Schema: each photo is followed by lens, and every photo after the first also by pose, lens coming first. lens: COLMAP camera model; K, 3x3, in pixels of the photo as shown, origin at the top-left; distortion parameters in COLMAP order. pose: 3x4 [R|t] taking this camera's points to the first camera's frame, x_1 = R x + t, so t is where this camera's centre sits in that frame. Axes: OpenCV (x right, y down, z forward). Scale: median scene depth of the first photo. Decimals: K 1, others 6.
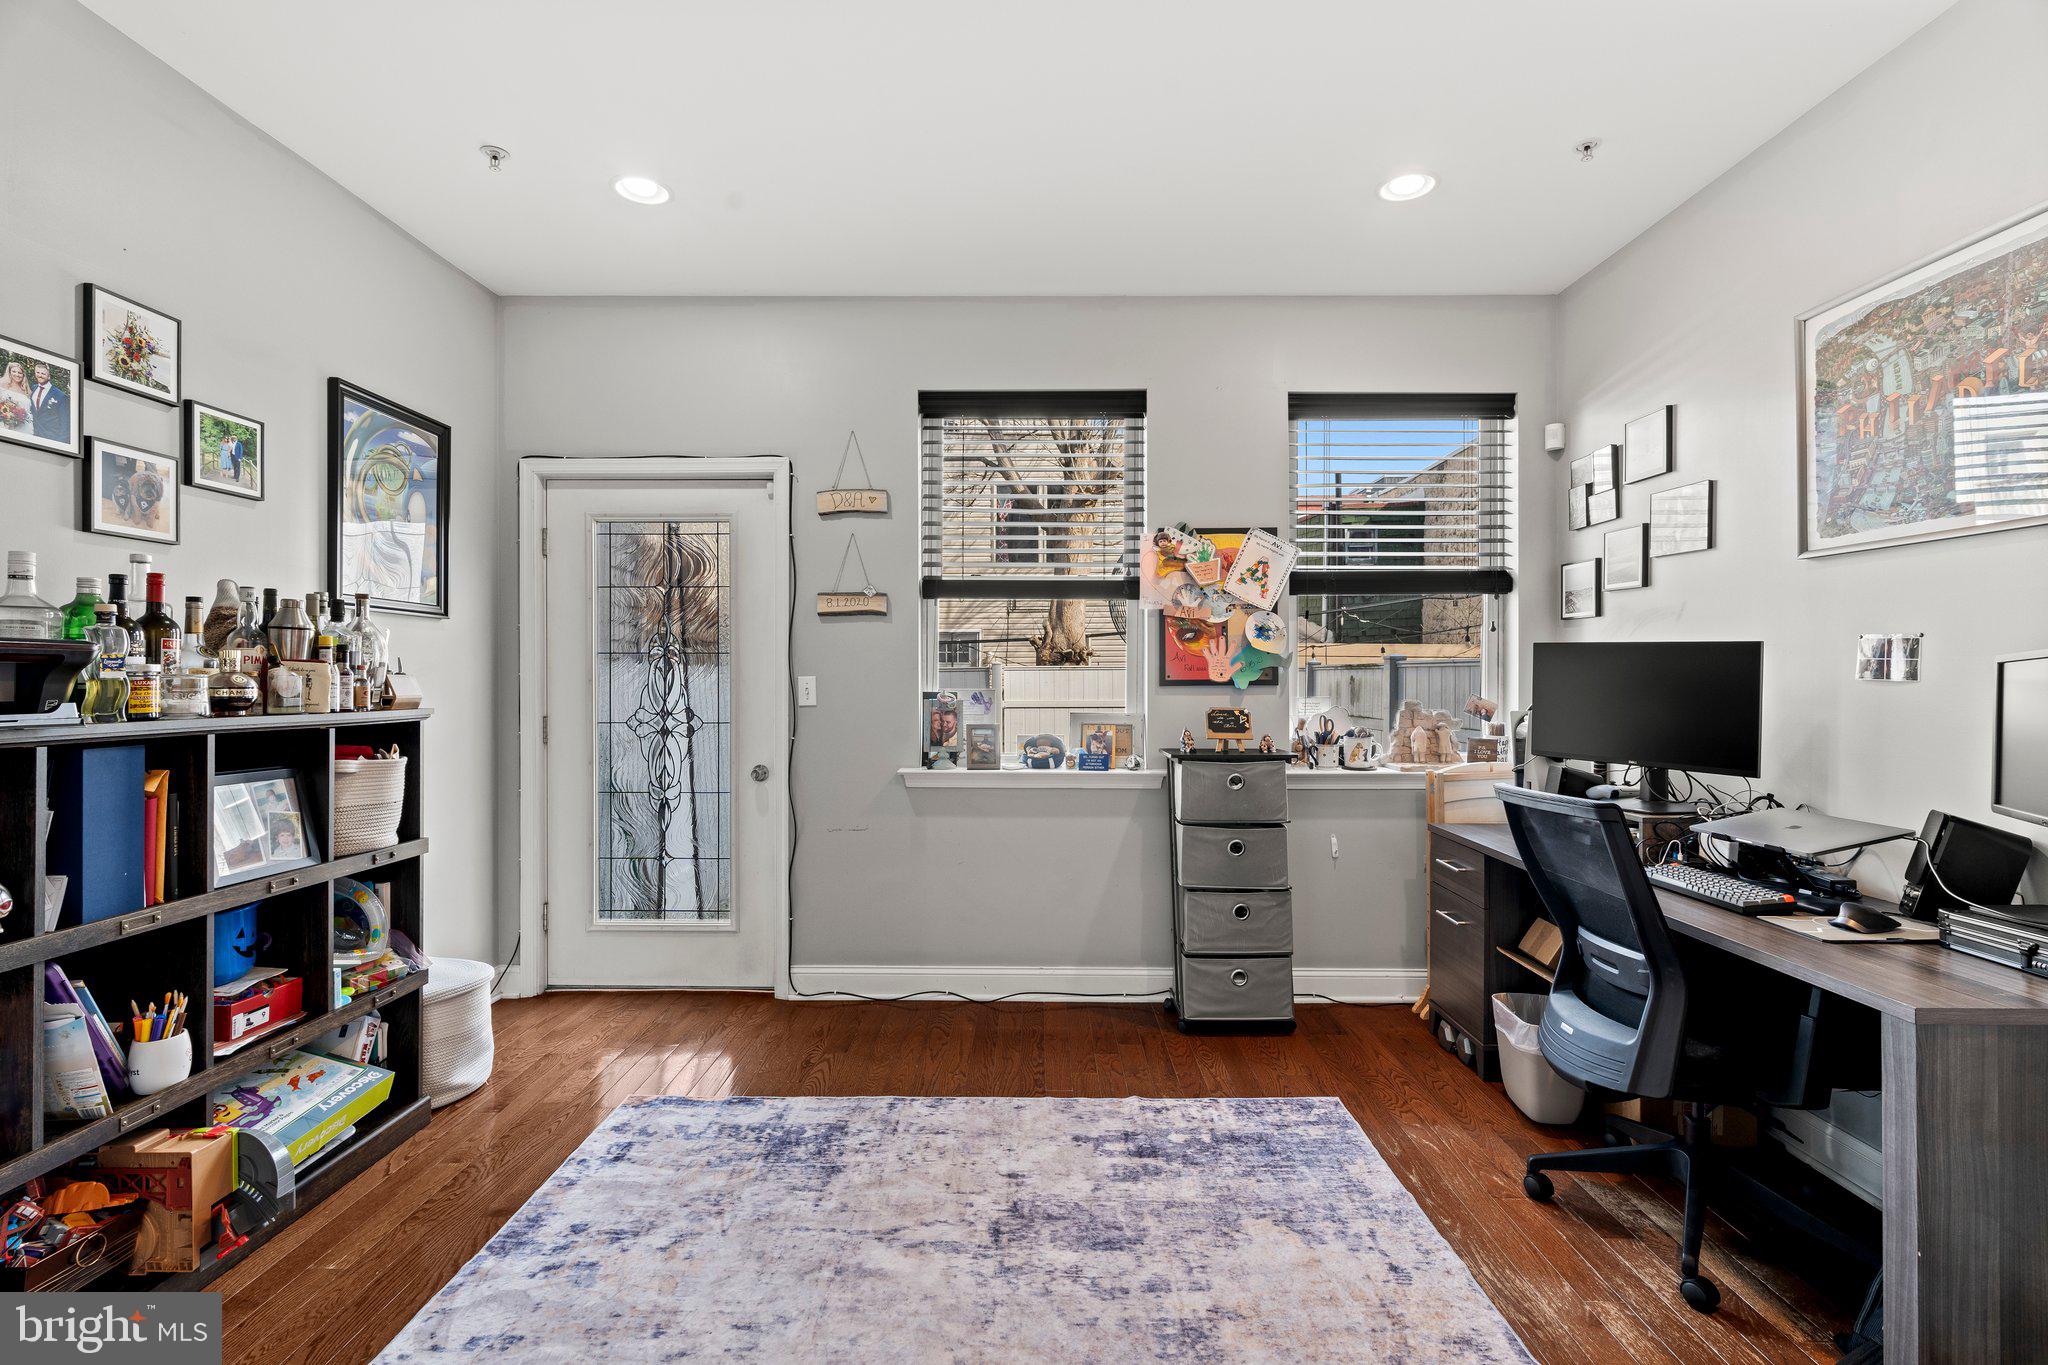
lens RADIAL K [[925.8, 0, 1024.0], [0, 925.8, 682.5], [0, 0, 1]] dist [-0.000774, -0.000383]
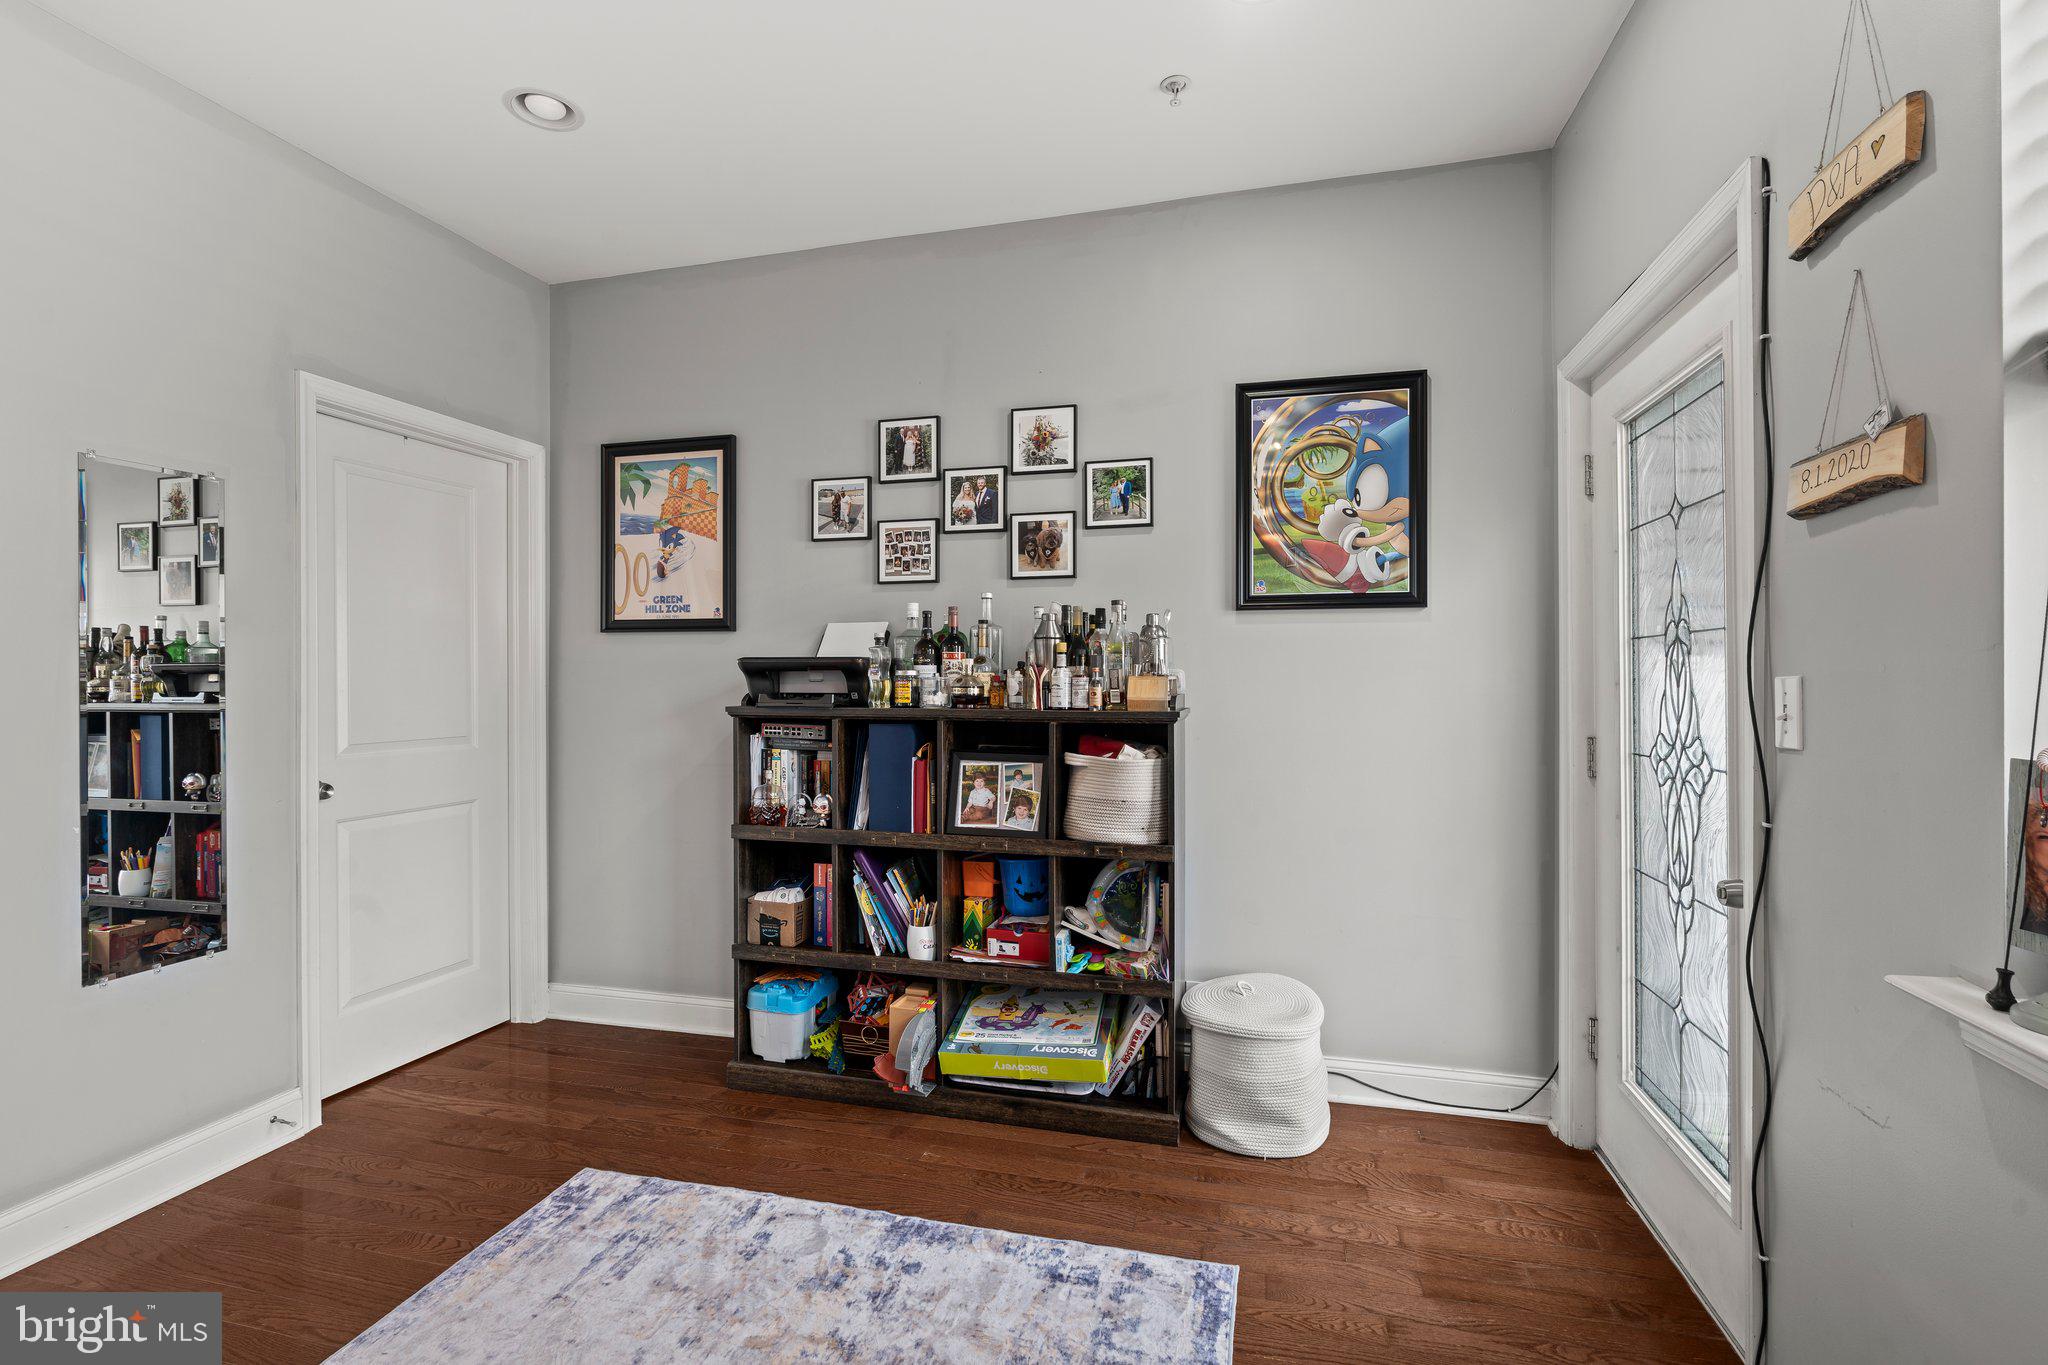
lens RADIAL K [[932.7, 0, 1024.0], [0, 932.7, 682.5], [0, 0, 1]] dist [-0.001596, -0.000122]
pose [[-0.241198, 0.002105, -0.970474, 0.299504], [-0.005070, 0.999981, 0.003429, -0.003865], [0.970463, 0.005747, -0.241182, 0.989773]]
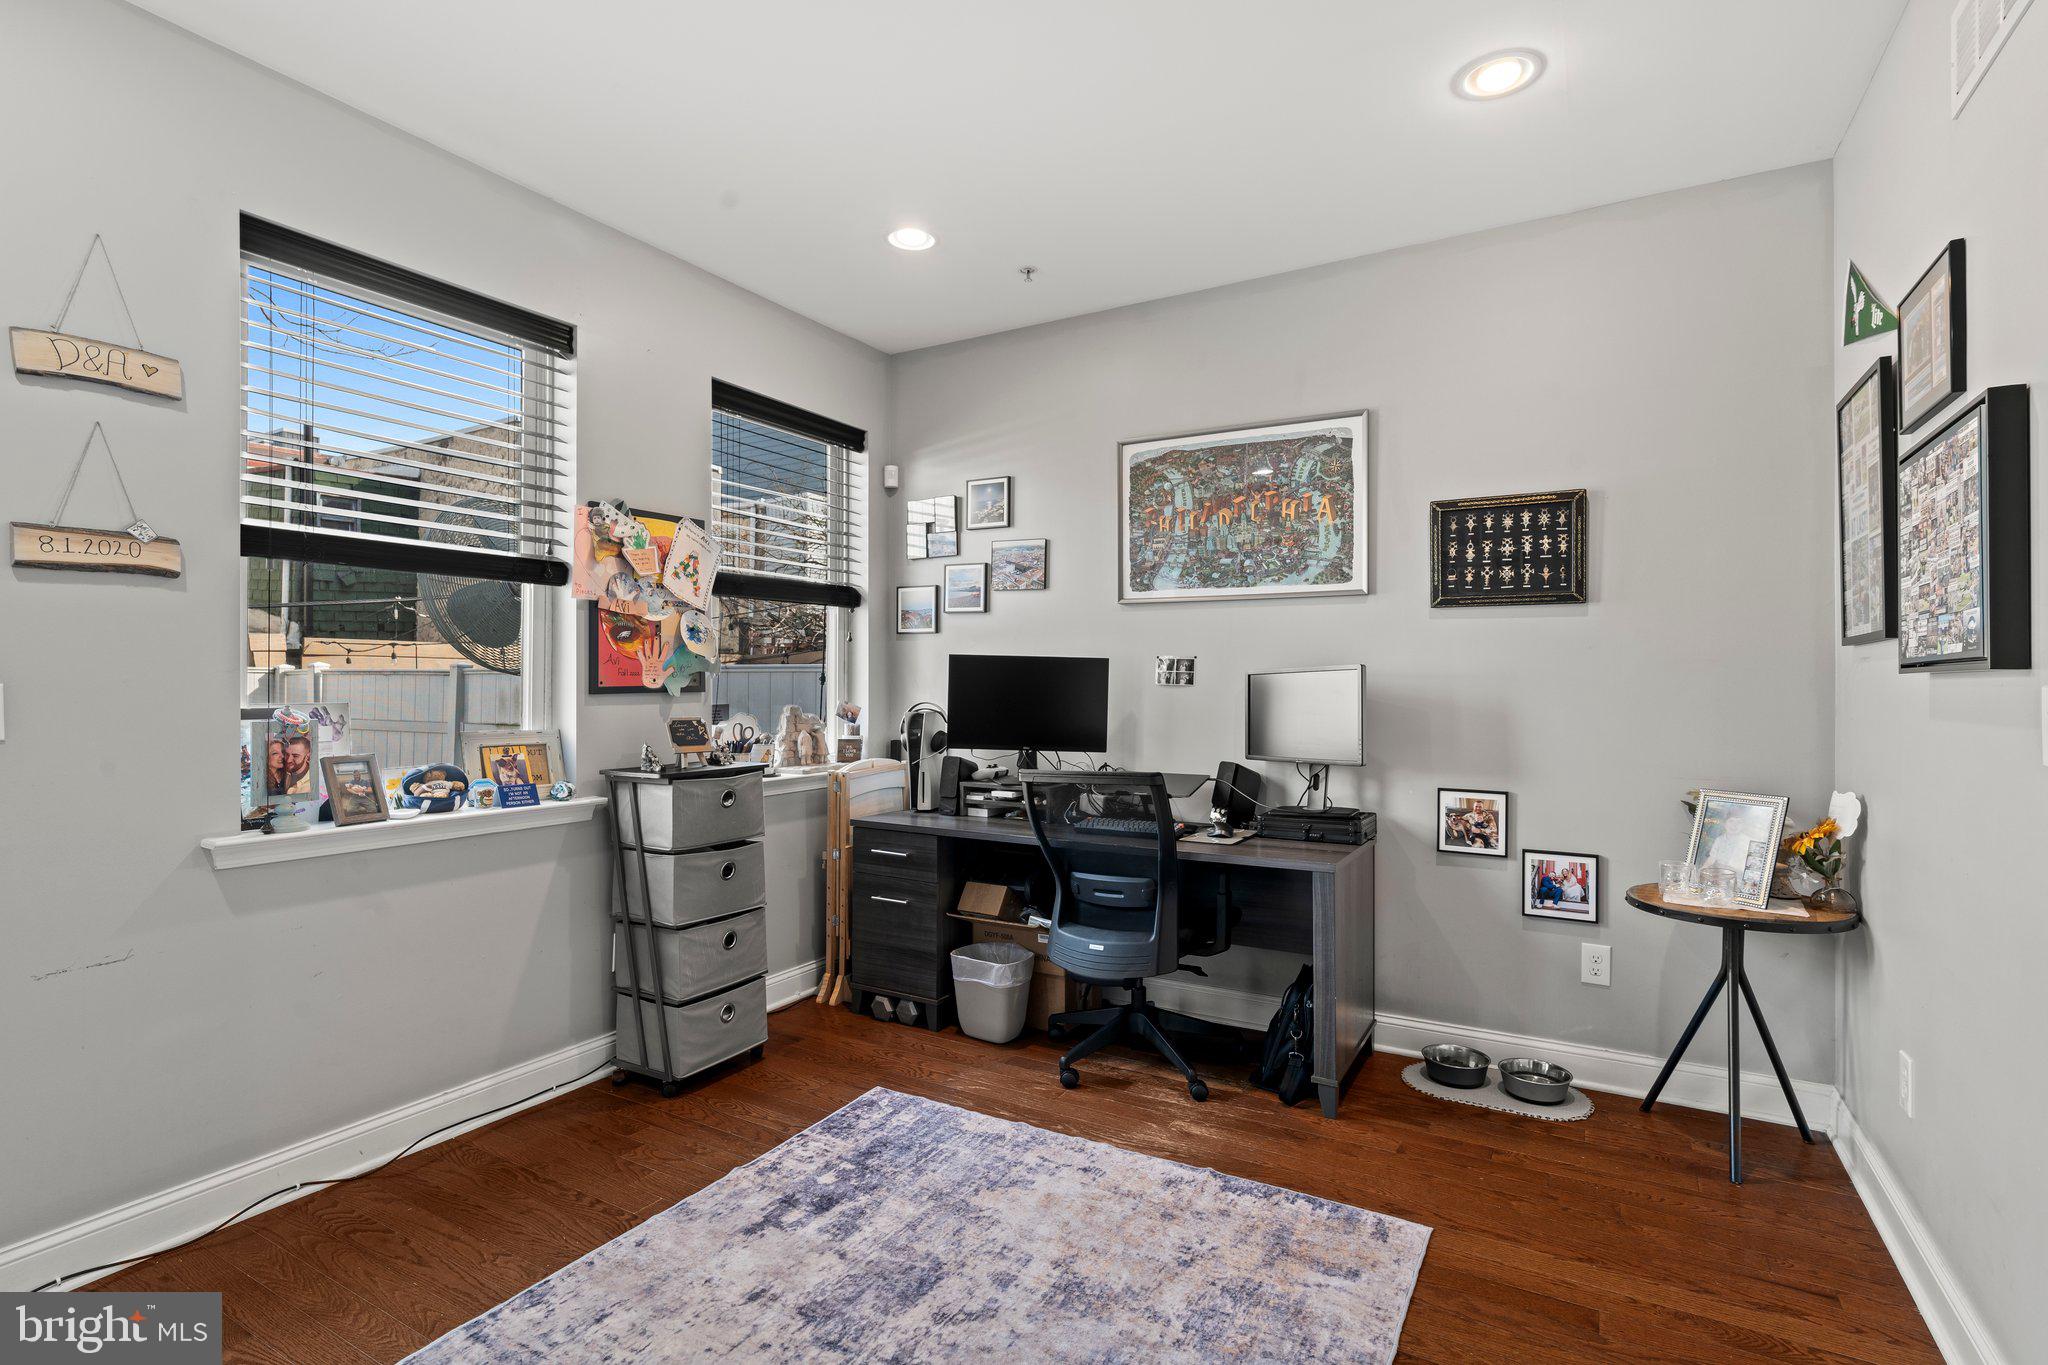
lens RADIAL K [[997.9, 0, 1024.0], [0, 997.9, 682.5], [0, 0, 1]] dist [0.001204, -0.000015]
pose [[0.487120, -0.002273, 0.873332, -0.568364], [0.004697, 0.999989, -0.000017, -0.006244], [-0.873322, 0.004111, 0.487126, 0.309807]]
